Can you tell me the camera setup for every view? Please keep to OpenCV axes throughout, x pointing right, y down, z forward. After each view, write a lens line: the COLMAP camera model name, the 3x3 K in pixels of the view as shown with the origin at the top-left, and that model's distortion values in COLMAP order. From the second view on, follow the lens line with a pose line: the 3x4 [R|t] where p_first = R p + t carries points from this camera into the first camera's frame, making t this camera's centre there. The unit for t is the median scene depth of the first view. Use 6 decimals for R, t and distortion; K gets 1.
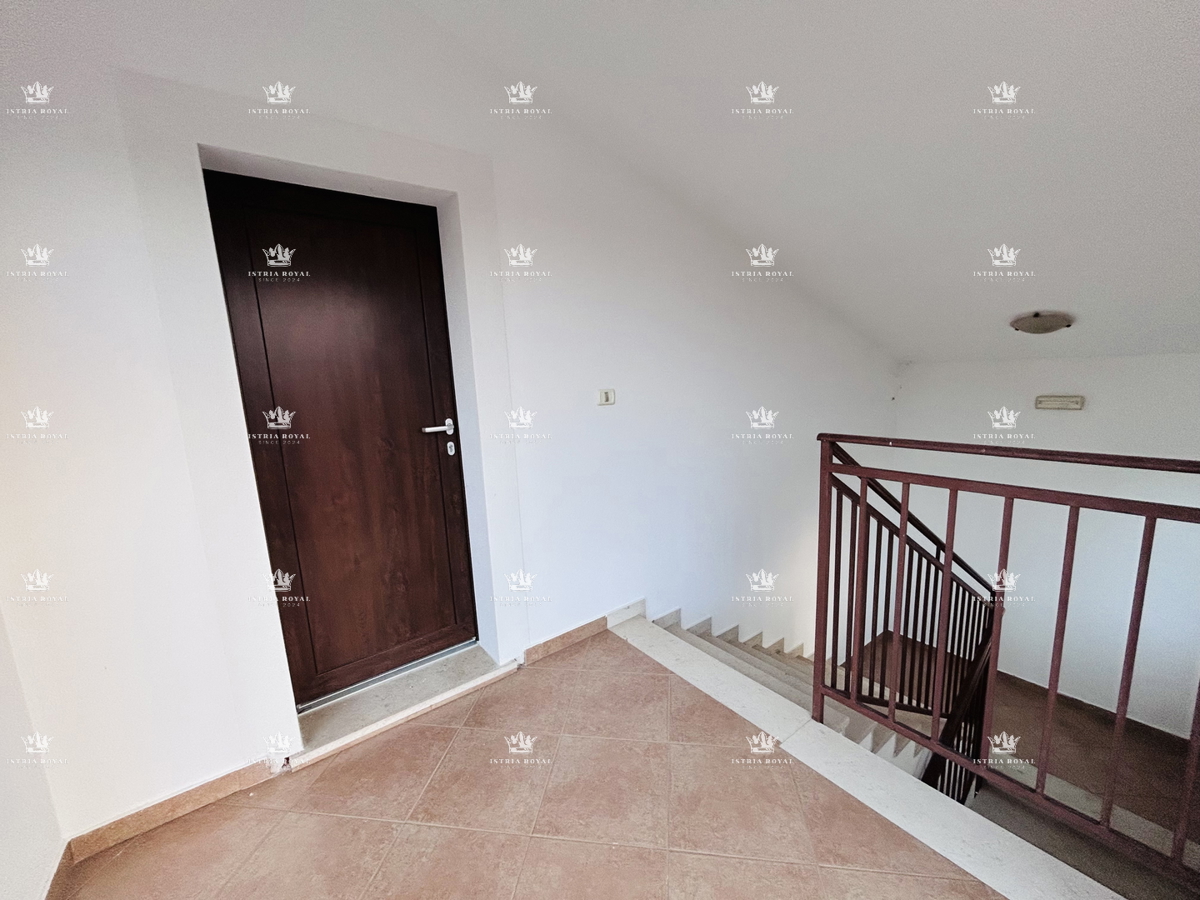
lens RADIAL K [[481.0, 0, 599.1], [0, 481.0, 450.5], [0, 0, 1]] dist [-0.003308, -0.000074]
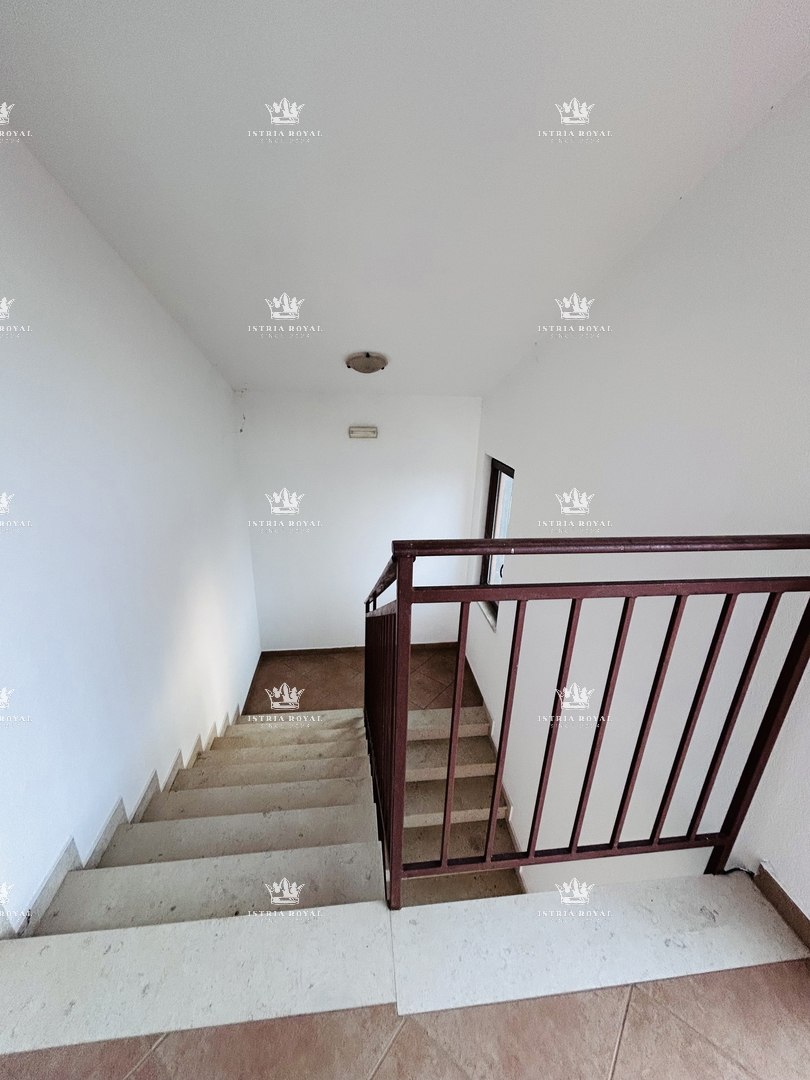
lens RADIAL K [[432.9, 0, 401.9], [0, 432.9, 539.5], [0, 0, 1]] dist [-0.003308, -0.000074]
pose [[0.506177, -0.236836, 0.829273, 0.029168], [0.091214, 0.970863, 0.221597, -0.098250], [-0.857593, -0.036526, 0.513031, 0.474235]]
